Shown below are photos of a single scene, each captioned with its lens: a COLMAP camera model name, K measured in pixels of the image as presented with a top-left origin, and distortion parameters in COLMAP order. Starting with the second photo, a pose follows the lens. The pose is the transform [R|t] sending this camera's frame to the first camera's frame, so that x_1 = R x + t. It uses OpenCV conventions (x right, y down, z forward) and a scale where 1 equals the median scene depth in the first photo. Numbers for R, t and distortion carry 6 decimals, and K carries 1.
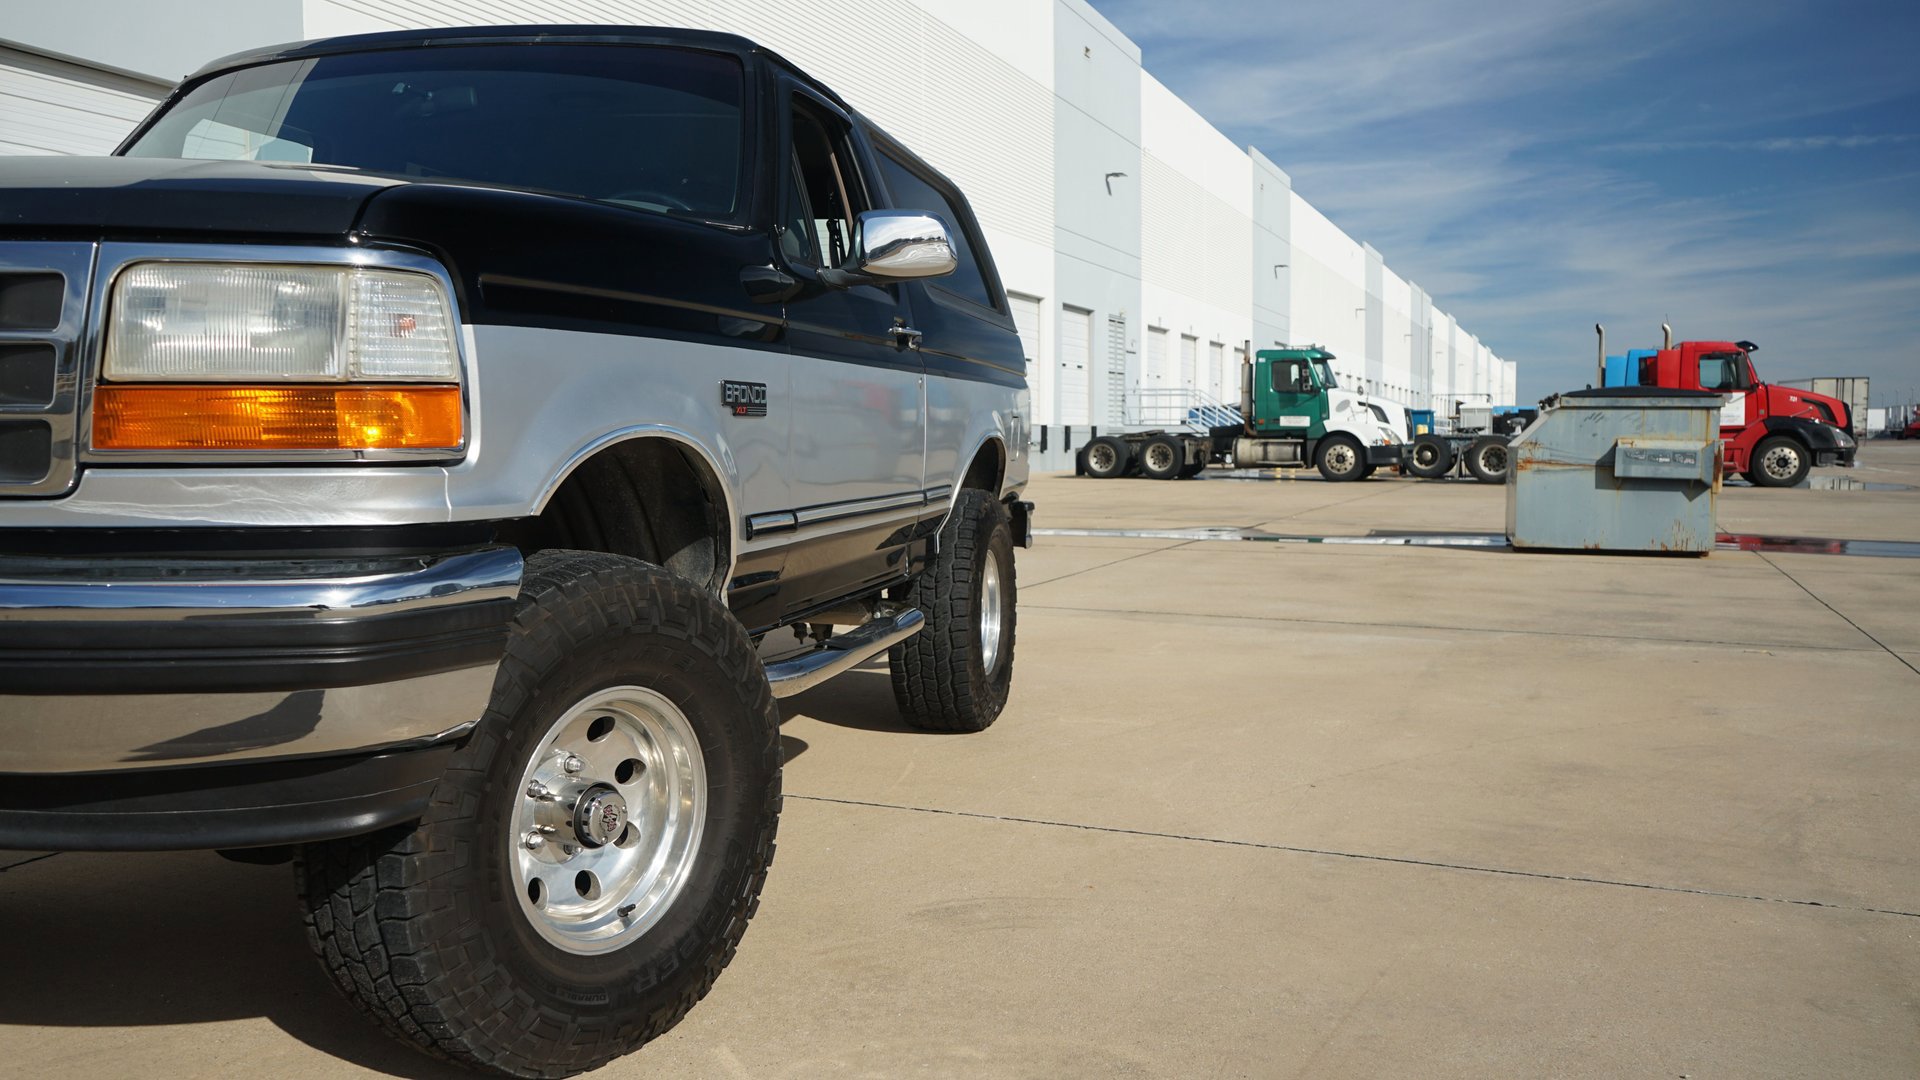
lens RADIAL K [[1519.2, 0, 961.9], [0, 1519.2, 542.0], [0, 0, 1]] dist [-0.015366, 0.012631]
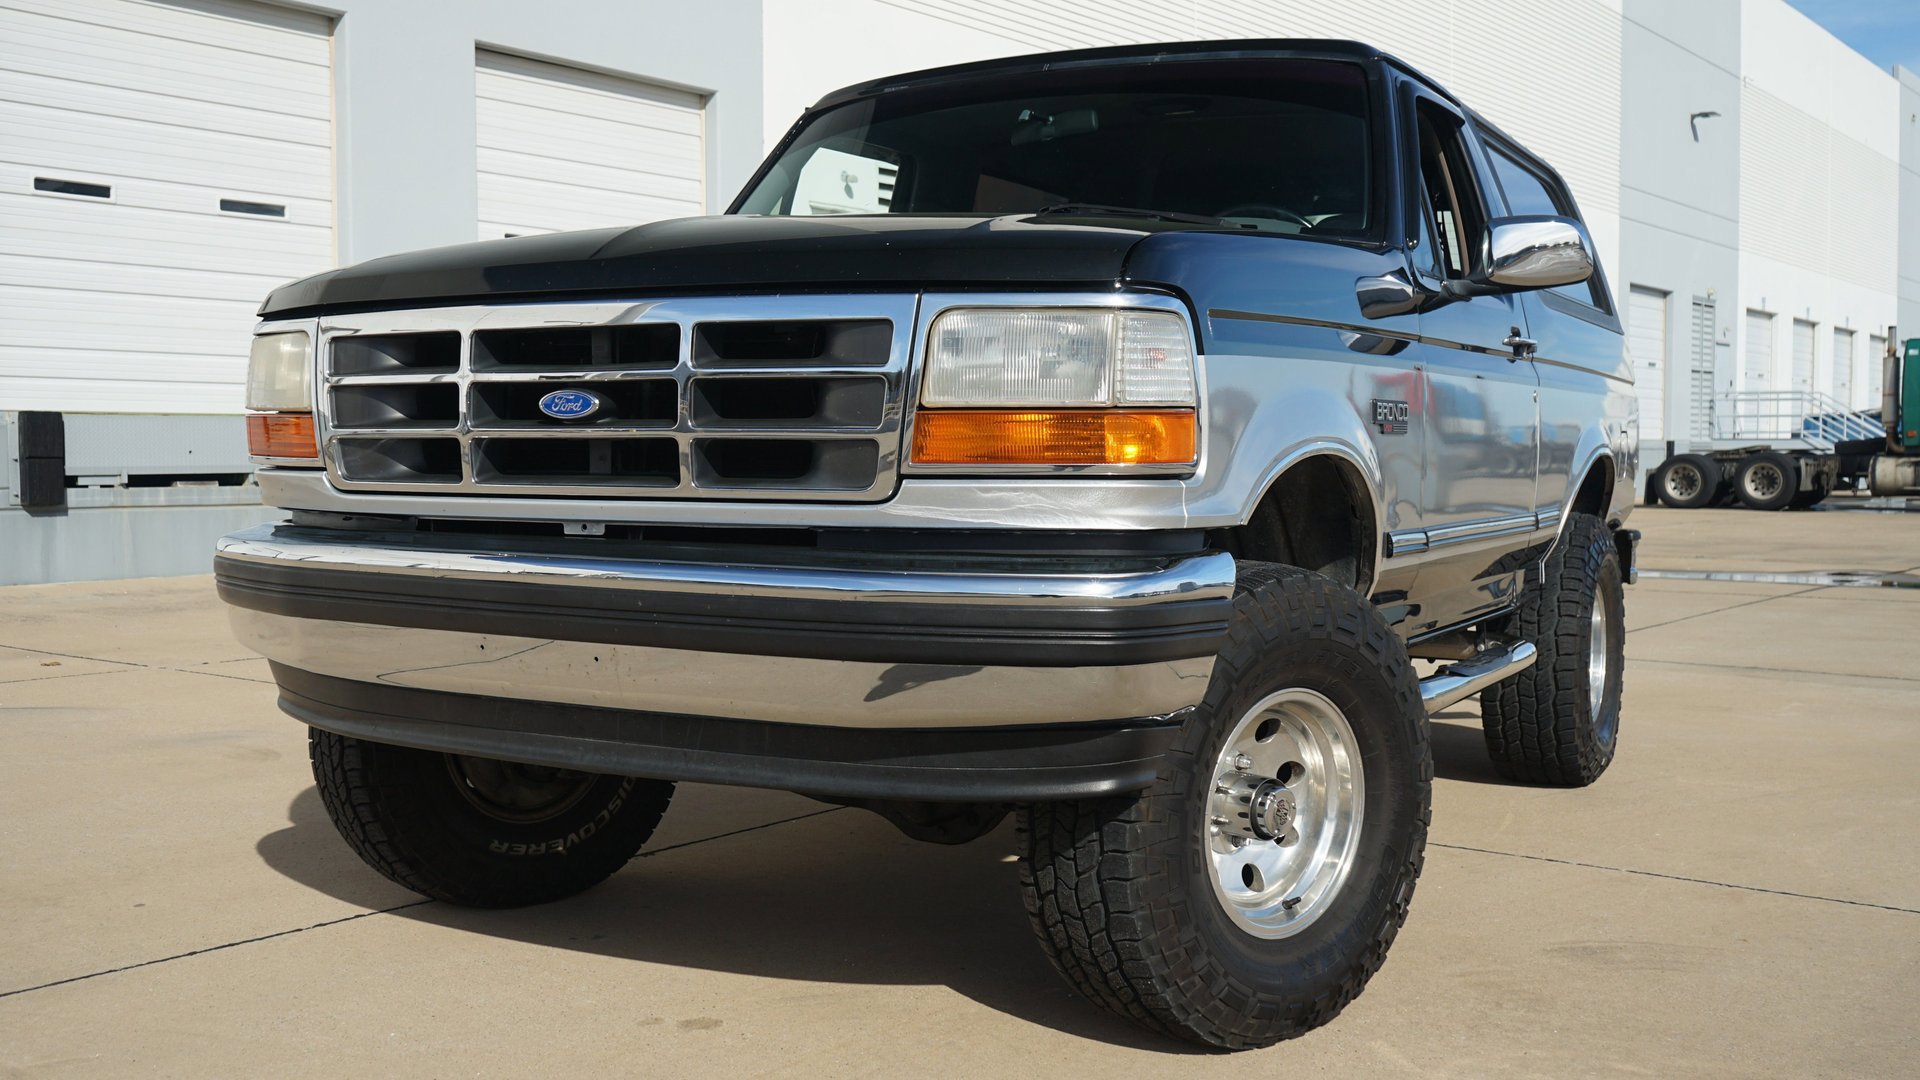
lens RADIAL K [[1875.6, 0, 936.0], [0, 1875.6, 543.7], [0, 0, 1]] dist [0.002078, 0.004515]
pose [[0.960482, 0.014103, -0.277986, -0.007495], [-0.020082, 0.999624, -0.018671, 0.001721], [0.277618, 0.023516, 0.960404, -0.024496]]
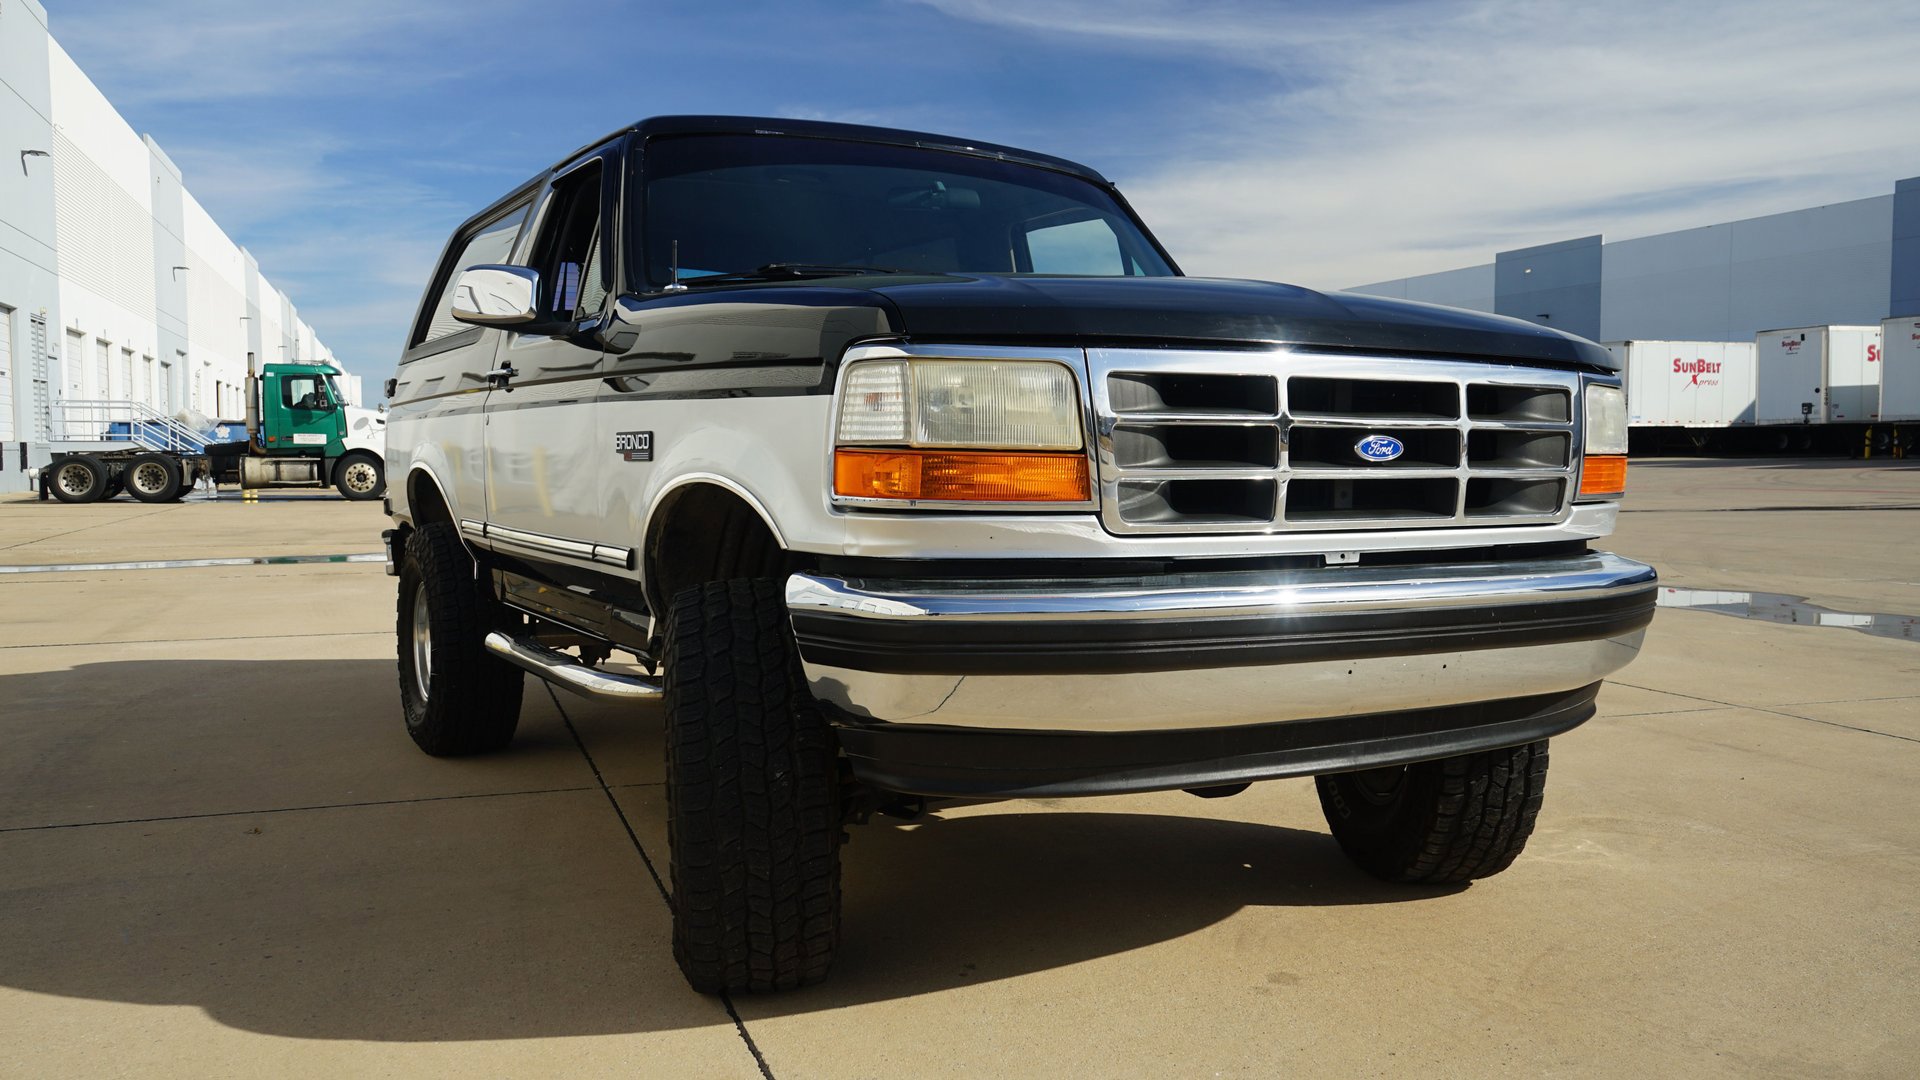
lens RADIAL K [[1519.2, 0, 961.9], [0, 1519.2, 542.0], [0, 0, 1]] dist [-0.015366, 0.012631]
pose [[0.741126, -0.041631, 0.670073, -0.123461], [0.047946, 0.998809, 0.009026, -0.003107], [-0.669651, 0.025438, 0.742240, 0.011416]]
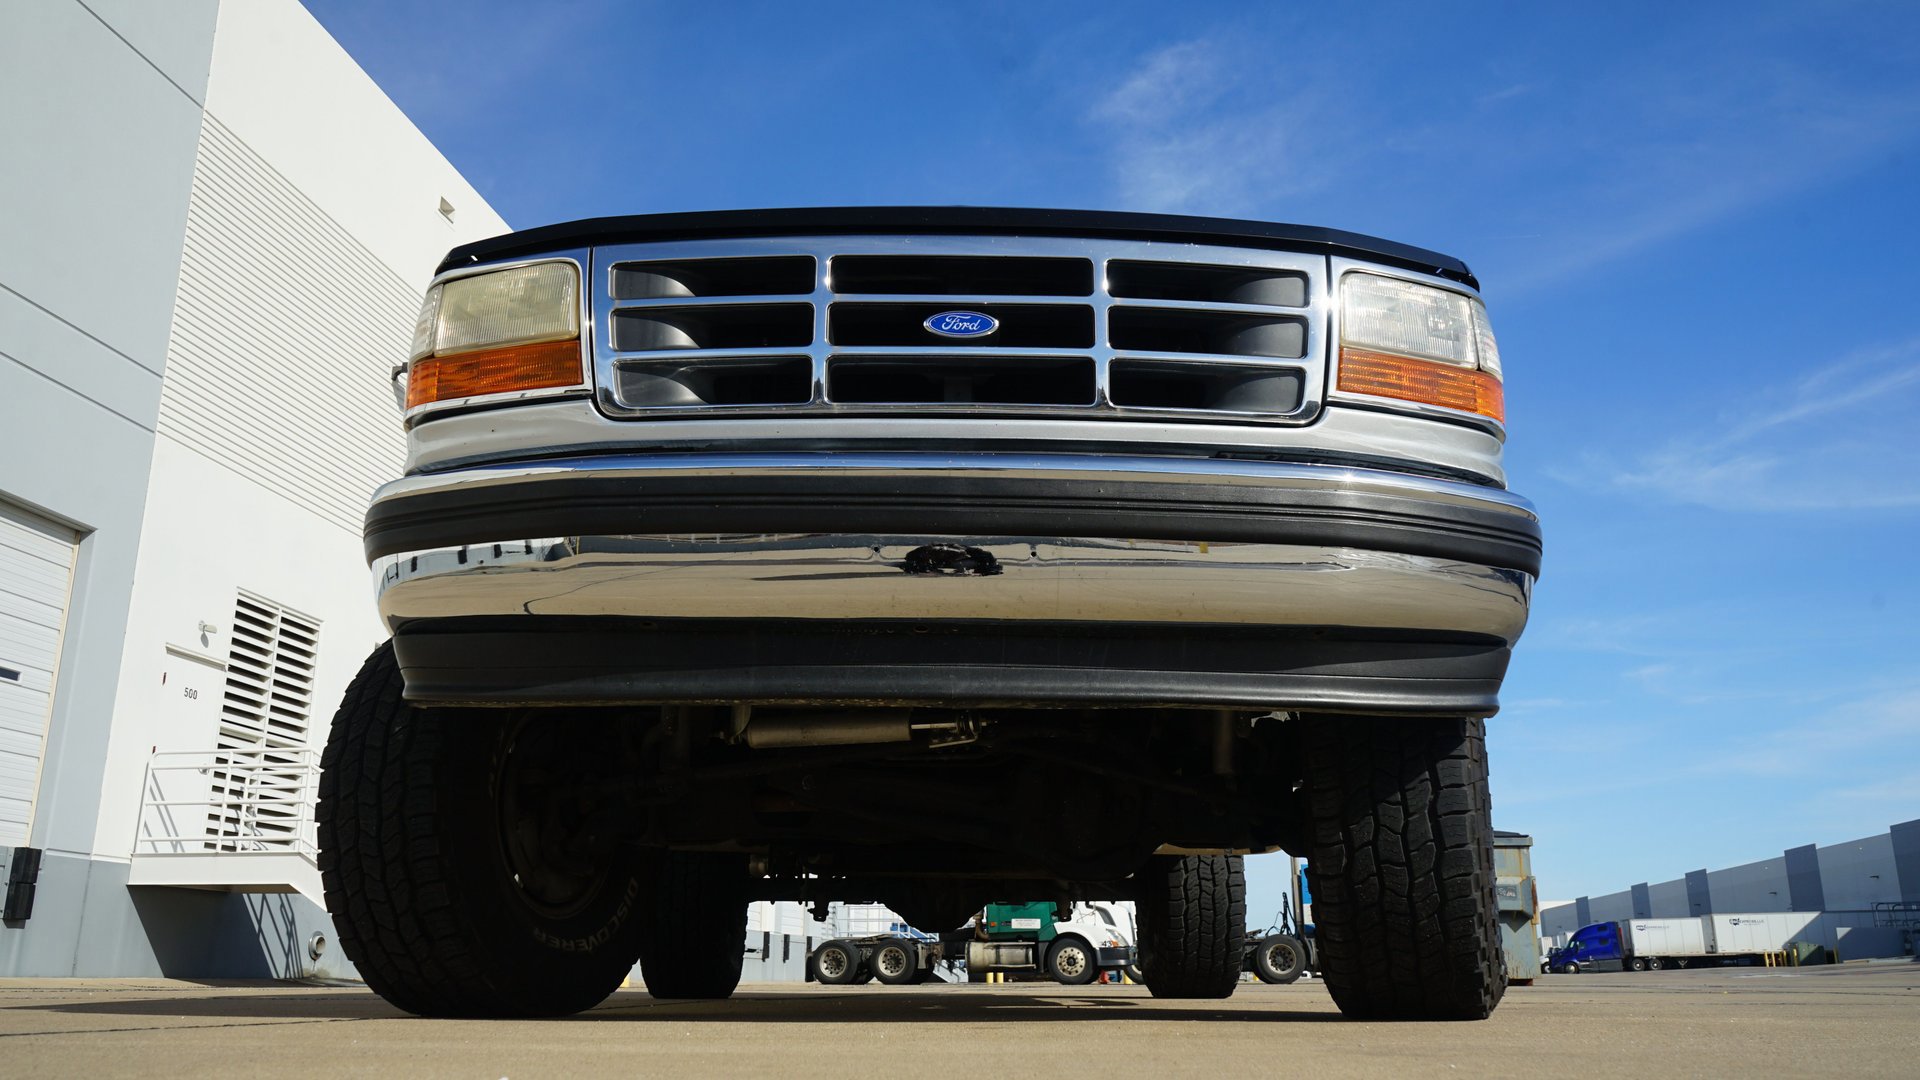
lens RADIAL K [[1519.2, 0, 961.9], [0, 1519.2, 542.0], [0, 0, 1]] dist [-0.015366, 0.012631]
pose [[0.973010, 0.061429, 0.222435, -0.065783], [0.019061, 0.939228, -0.342765, 0.028708], [-0.229973, 0.337754, 0.912707, -0.005639]]
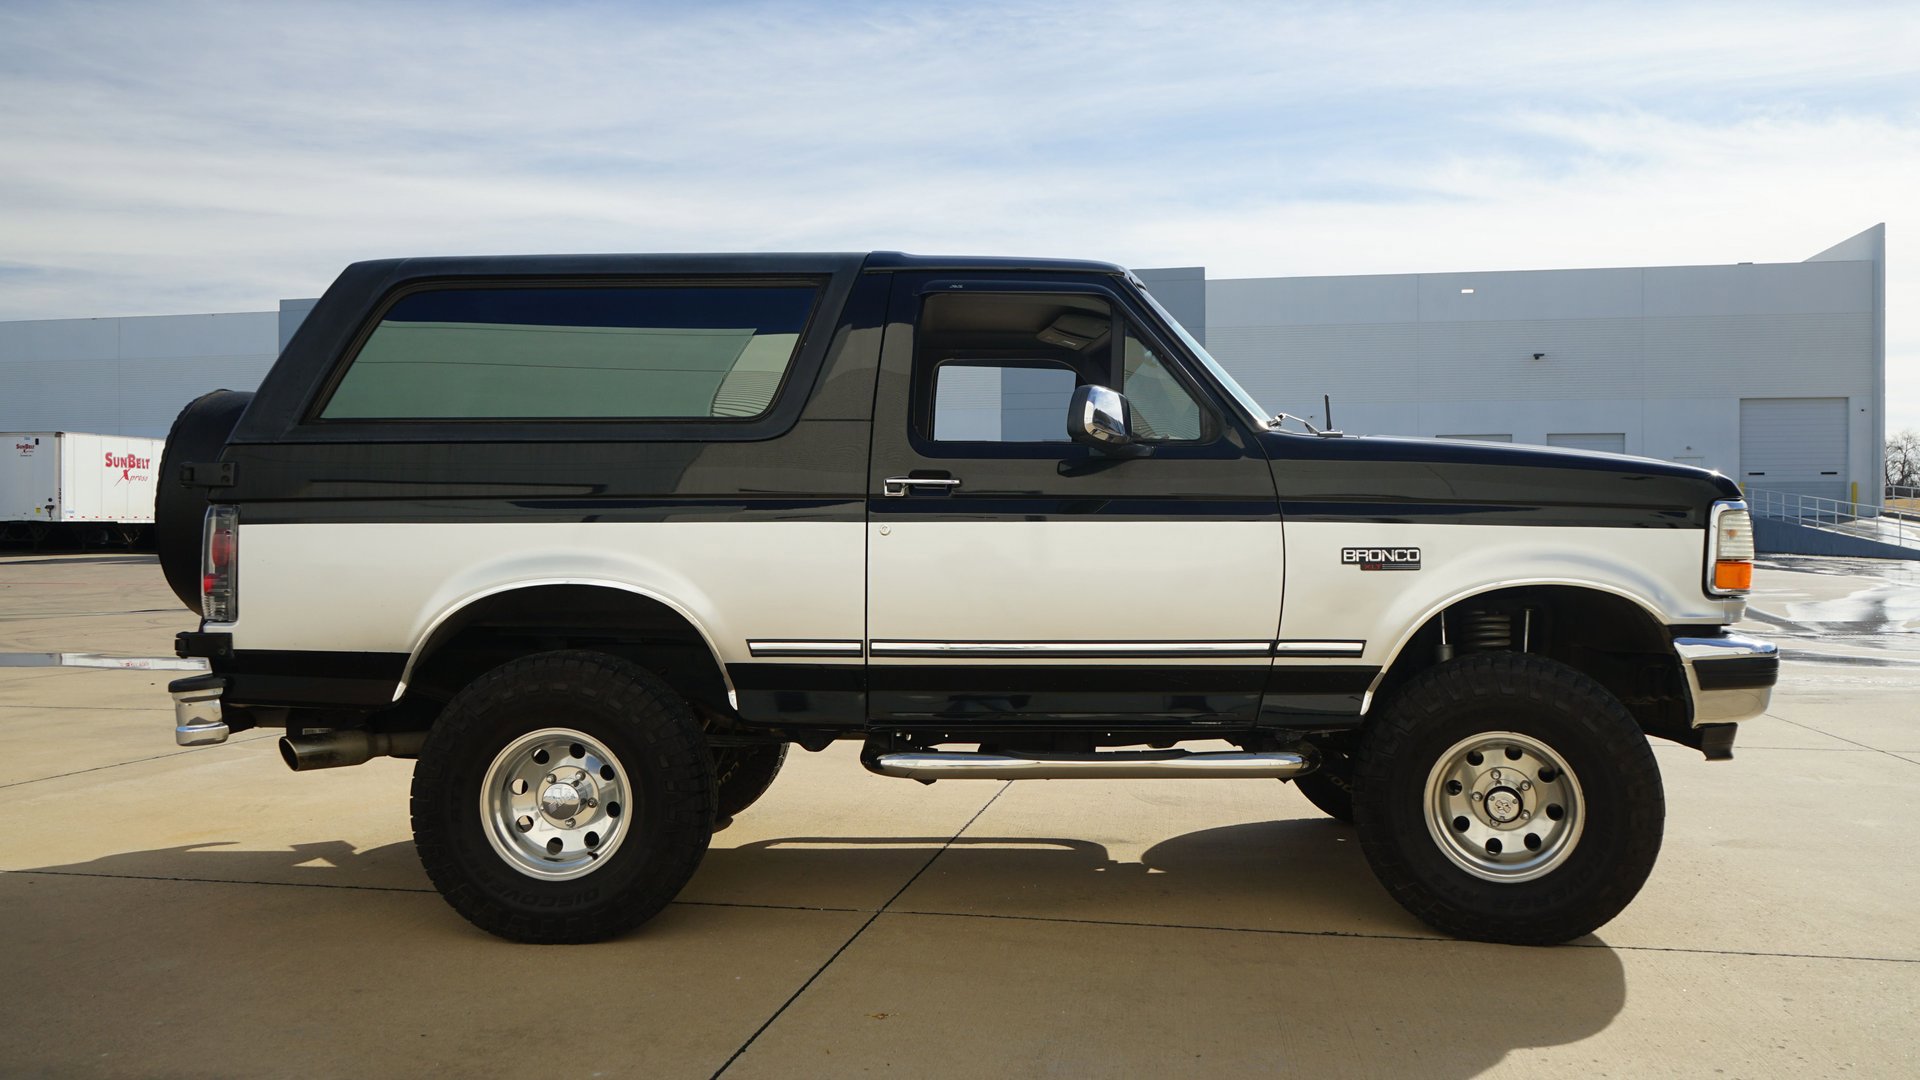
lens RADIAL K [[1517.9, 0, 960.7], [0, 1517.9, 549.5], [0, 0, 1]] dist [-0.010816, 0.002797]
pose [[-0.201156, -0.003818, 0.979552, -0.190003], [0.069312, 0.997430, 0.018121, -0.015172], [-0.977104, 0.071540, -0.200374, 0.160902]]
